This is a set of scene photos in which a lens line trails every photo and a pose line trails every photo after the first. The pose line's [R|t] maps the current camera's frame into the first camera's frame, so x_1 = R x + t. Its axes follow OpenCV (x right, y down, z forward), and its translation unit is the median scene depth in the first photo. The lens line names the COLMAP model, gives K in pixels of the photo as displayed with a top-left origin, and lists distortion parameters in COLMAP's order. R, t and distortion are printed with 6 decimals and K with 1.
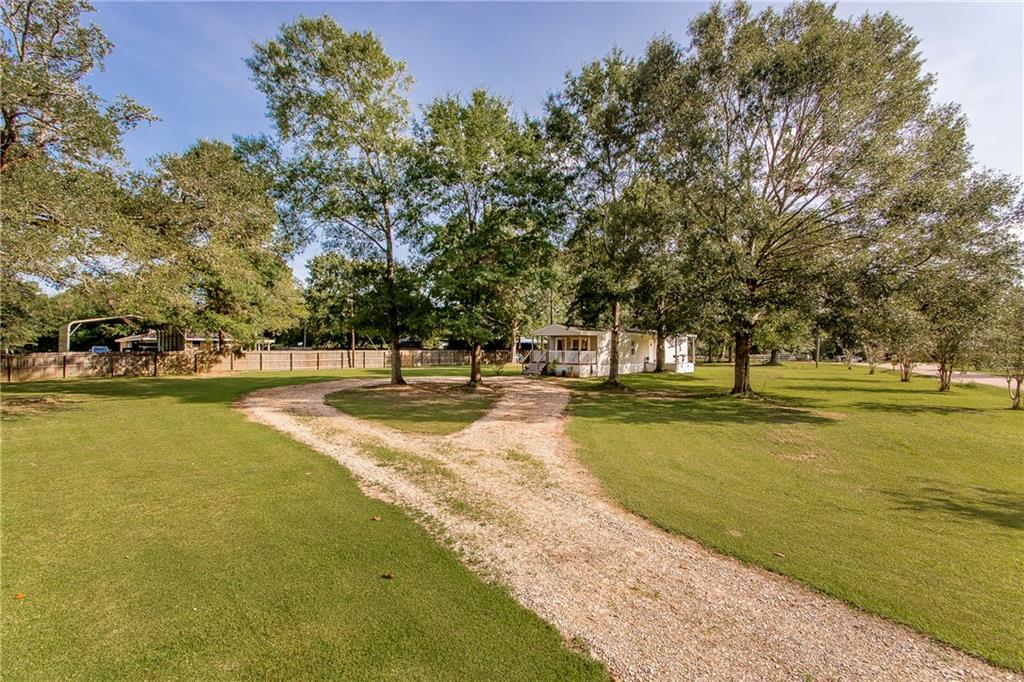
lens RADIAL K [[456.4, 0, 512.9], [0, 456.4, 344.5], [0, 0, 1]] dist [0.026866, -0.000187]
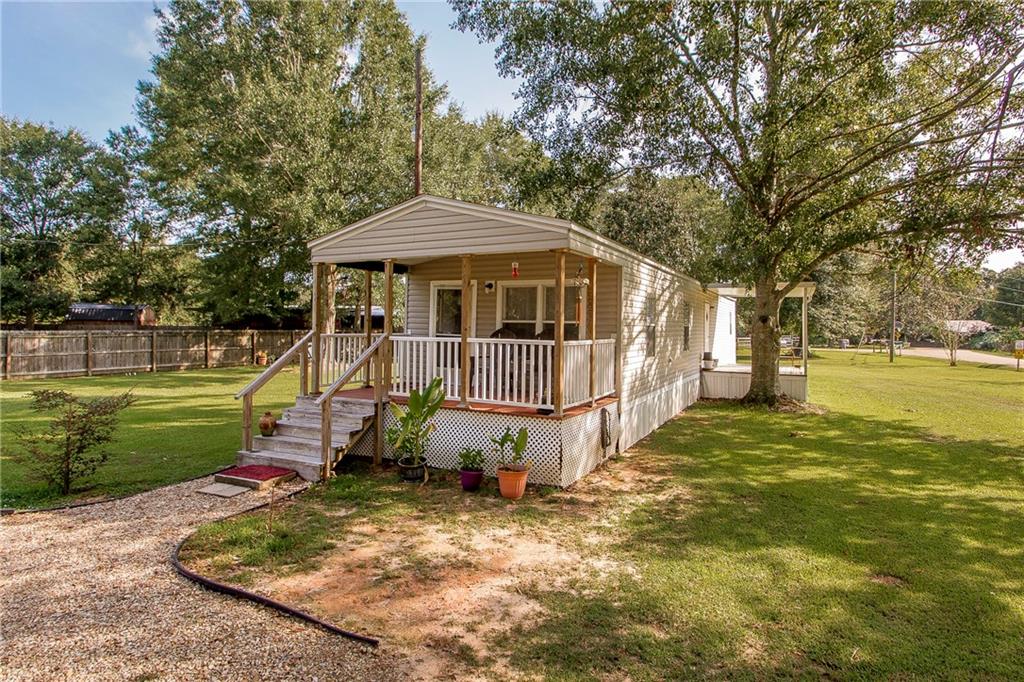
lens RADIAL K [[456.4, 0, 513.1], [0, 456.4, 335.5], [0, 0, 1]] dist [0.026866, -0.000187]
pose [[0.970073, 0.002505, 0.242800, 0.081371], [-0.008698, 0.999664, 0.024438, 0.008133], [-0.242657, -0.025818, 0.969769, 0.801987]]
